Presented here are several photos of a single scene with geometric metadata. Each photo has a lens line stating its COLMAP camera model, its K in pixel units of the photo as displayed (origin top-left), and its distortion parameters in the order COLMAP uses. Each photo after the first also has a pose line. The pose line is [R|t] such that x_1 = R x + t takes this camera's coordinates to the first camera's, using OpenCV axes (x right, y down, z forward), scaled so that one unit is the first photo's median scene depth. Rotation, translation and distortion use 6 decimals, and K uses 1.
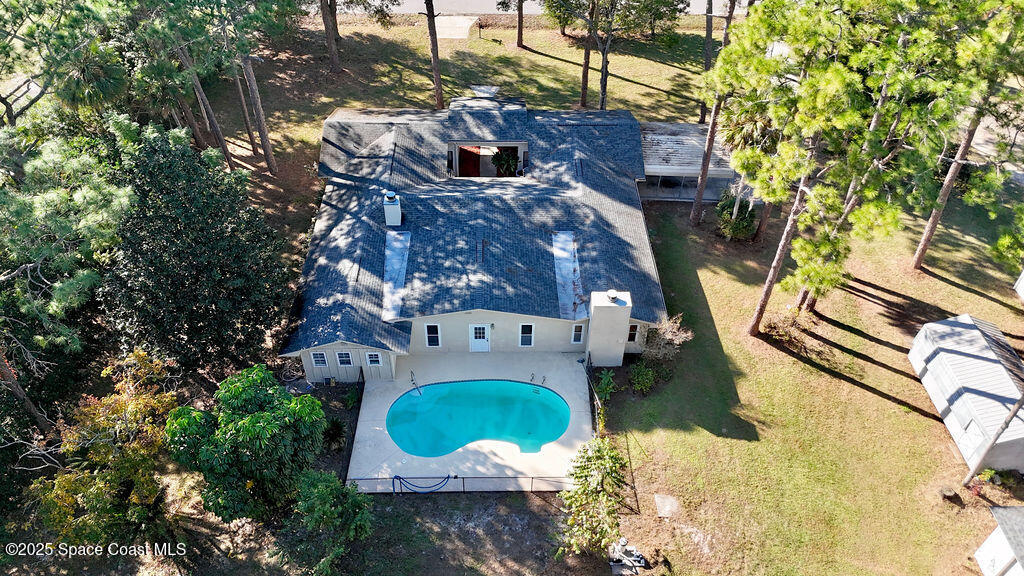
lens RADIAL K [[726.4, 0, 512.0], [0, 726.4, 288.0], [0, 0, 1]] dist [0.006131, 0.001727]
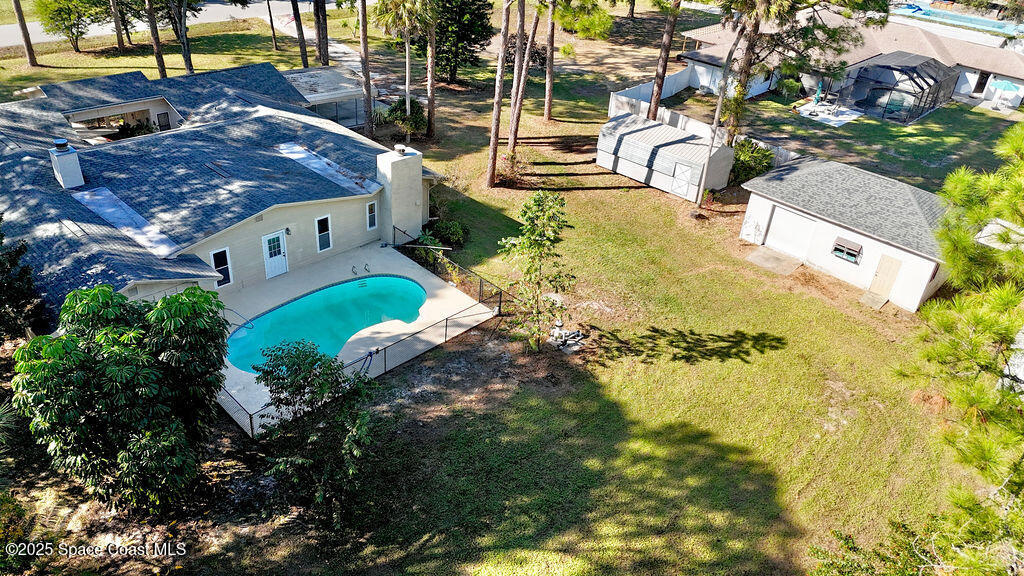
lens RADIAL K [[724.2, 0, 512.0], [0, 724.2, 288.0], [0, 0, 1]] dist [0.268077, -0.375845]
pose [[0.703465, -0.358329, 0.613789, -0.395389], [0.444887, 0.895494, 0.012901, 0.216710], [-0.554267, 0.263991, 0.789365, 0.195317]]
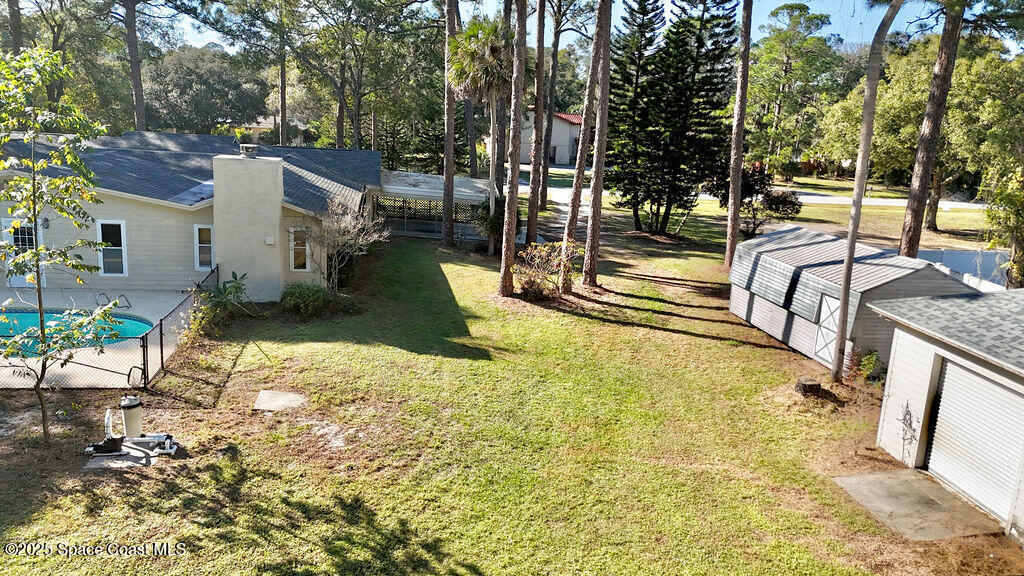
lens RADIAL K [[752.3, 0, 512.0], [0, 752.3, 288.0], [0, 0, 1]] dist [0.002919, -0.000714]
pose [[0.988365, -0.013165, 0.151528, 0.257249], [0.086388, 0.868545, -0.488023, 0.435154], [-0.125184, 0.495436, 0.859577, 0.445261]]
